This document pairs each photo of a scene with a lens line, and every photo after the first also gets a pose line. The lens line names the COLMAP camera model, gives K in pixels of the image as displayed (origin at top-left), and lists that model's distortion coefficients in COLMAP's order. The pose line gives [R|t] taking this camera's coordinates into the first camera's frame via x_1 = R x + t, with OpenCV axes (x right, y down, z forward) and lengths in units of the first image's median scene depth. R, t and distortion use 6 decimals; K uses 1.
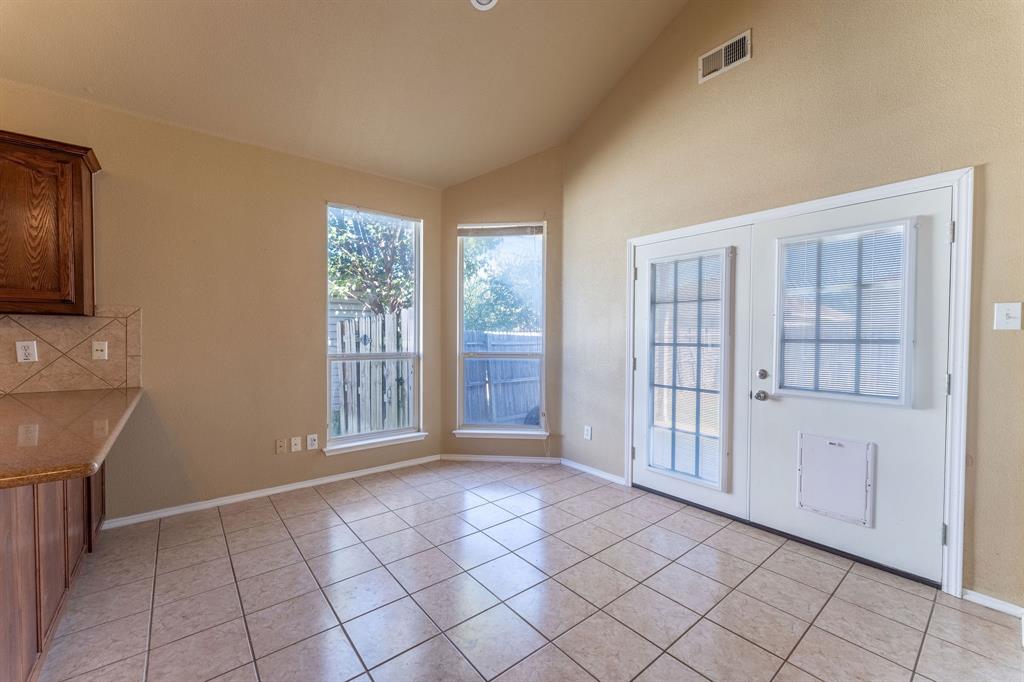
lens RADIAL K [[409.9, 0, 510.5], [0, 409.9, 344.3], [0, 0, 1]] dist [-0.002259, -0.000853]
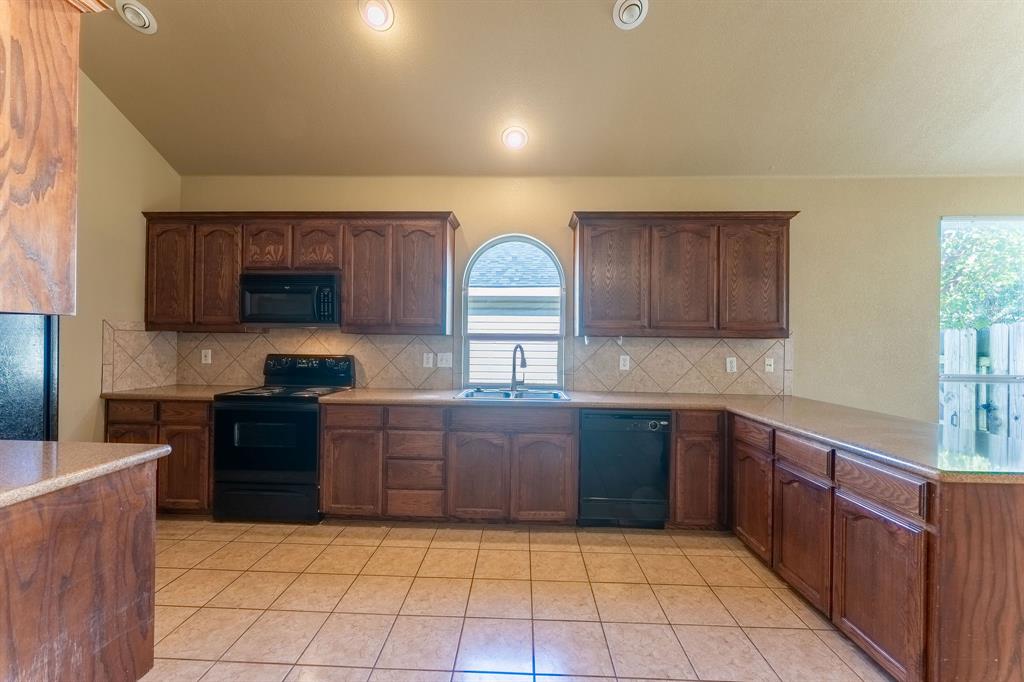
lens RADIAL K [[409.9, 0, 511.1], [0, 409.9, 344.3], [0, 0, 1]] dist [-0.002259, -0.000853]
pose [[0.756876, 0.005113, -0.653538, -0.728945], [-0.022446, 0.999583, -0.018175, -0.008185], [0.653172, 0.028426, 0.756675, -0.489011]]
